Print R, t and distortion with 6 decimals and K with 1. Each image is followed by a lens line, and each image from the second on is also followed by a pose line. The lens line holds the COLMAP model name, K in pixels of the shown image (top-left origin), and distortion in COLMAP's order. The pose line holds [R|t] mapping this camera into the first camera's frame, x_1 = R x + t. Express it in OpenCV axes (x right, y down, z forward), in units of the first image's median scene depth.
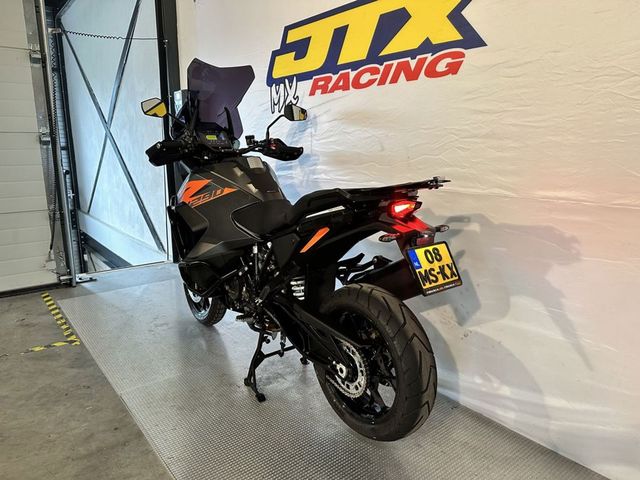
lens RADIAL K [[454.9, 0, 317.0], [0, 454.9, 242.7], [0, 0, 1]] dist [0.030056, -0.039195]
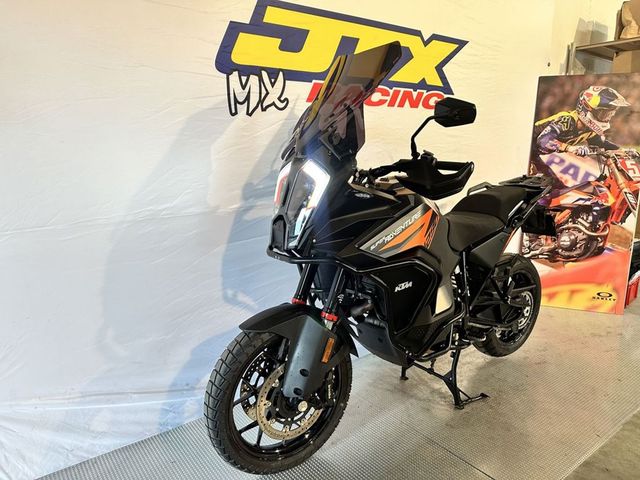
lens RADIAL K [[454.9, 0, 323.2], [0, 454.9, 245.3], [0, 0, 1]] dist [0.030056, -0.039195]
pose [[0.003669, -0.209184, 0.977869, -1.012021], [0.219227, 0.954256, 0.203310, -0.273460], [-0.975667, 0.213629, 0.049360, 1.143342]]
